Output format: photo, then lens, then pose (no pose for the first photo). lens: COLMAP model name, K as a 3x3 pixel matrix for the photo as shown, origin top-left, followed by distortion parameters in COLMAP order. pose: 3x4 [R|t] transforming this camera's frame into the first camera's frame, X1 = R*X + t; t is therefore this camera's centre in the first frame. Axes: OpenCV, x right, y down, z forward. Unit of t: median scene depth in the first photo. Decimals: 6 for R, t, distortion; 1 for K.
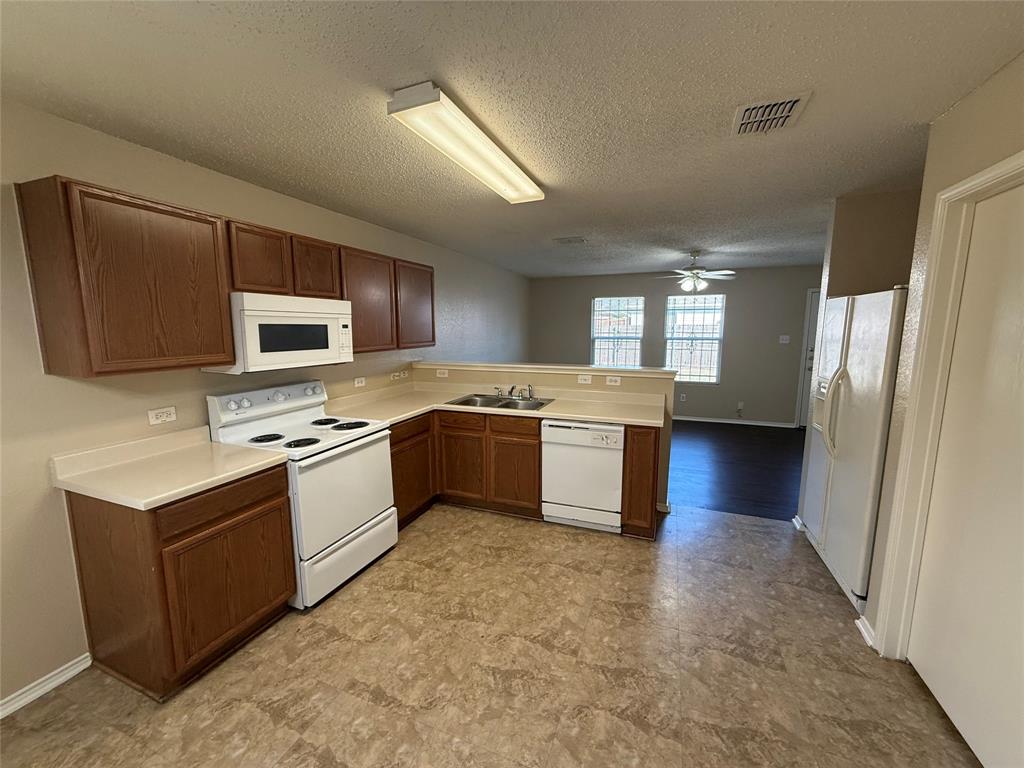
lens RADIAL K [[413.6, 0, 506.9], [0, 413.6, 385.0], [0, 0, 1]] dist [-0.001244, -0.000082]
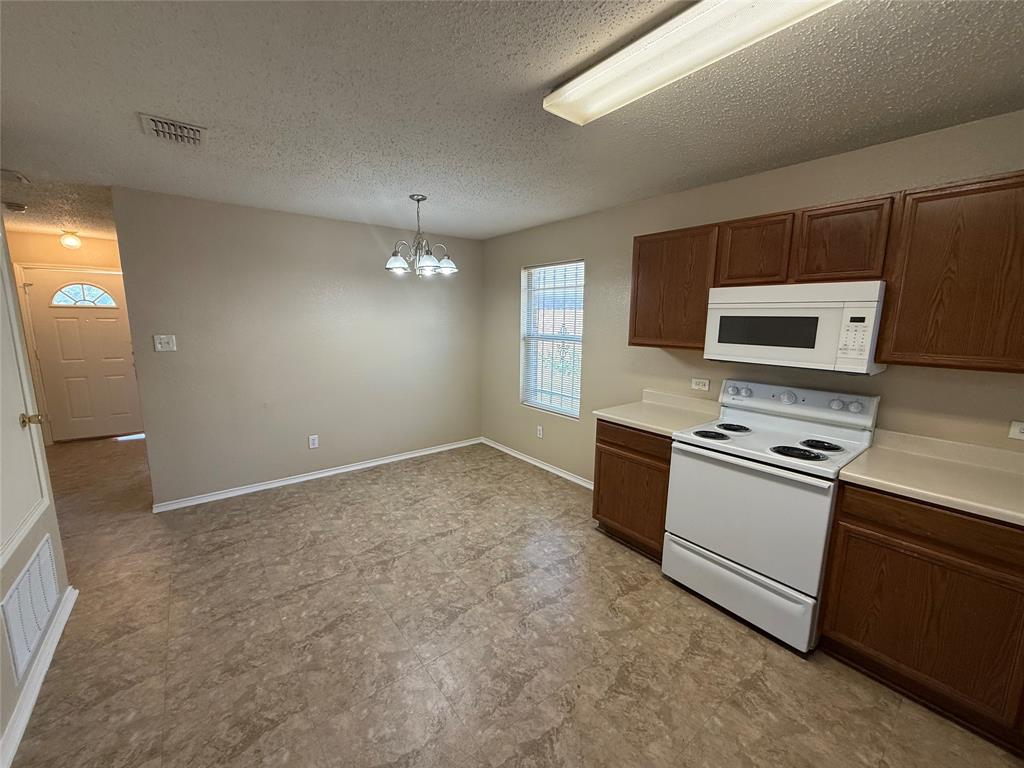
lens RADIAL K [[408.7, 0, 512.0], [0, 408.7, 384.0], [0, 0, 1]] dist [0.012442, -0.000191]
pose [[-0.498896, 0.138878, -0.855462, 0.495525], [-0.131806, 0.963437, 0.233274, -0.126584], [0.856581, 0.229134, -0.462350, 0.872381]]
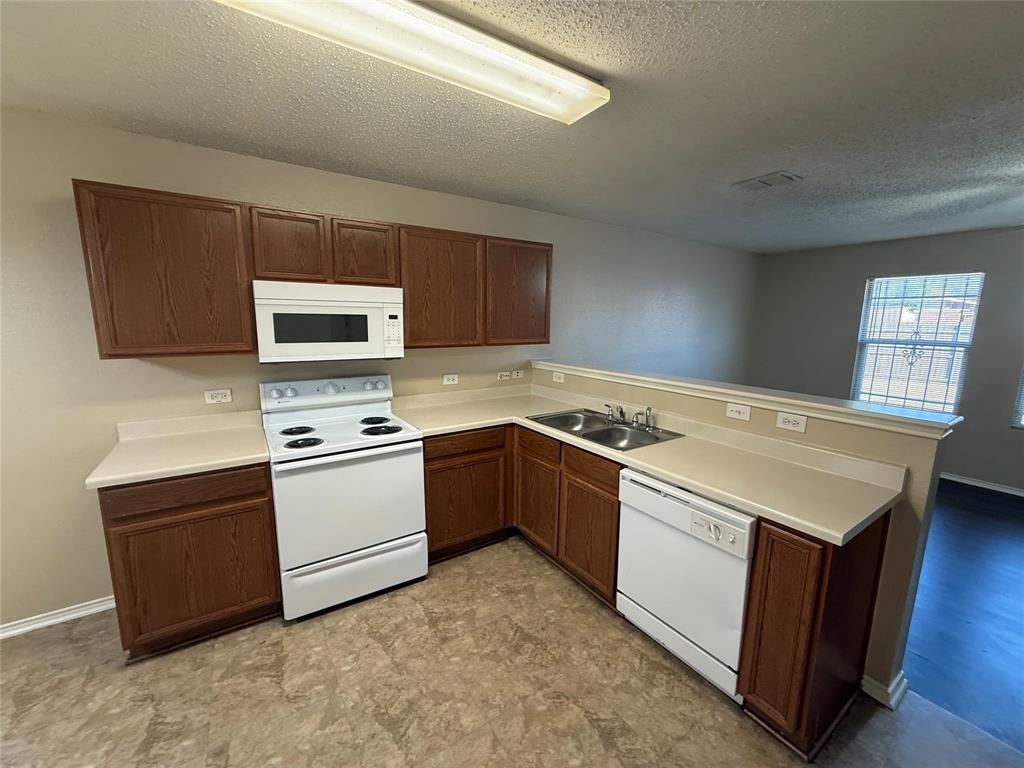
lens RADIAL K [[408.8, 0, 506.5], [0, 408.8, 385.1], [0, 0, 1]] dist [-0.002309, 0.000071]
pose [[0.818448, 0.104433, -0.565010, 0.320943], [-0.093533, 0.994443, 0.048318, -0.063768], [0.566916, 0.013301, 0.823668, 0.432232]]
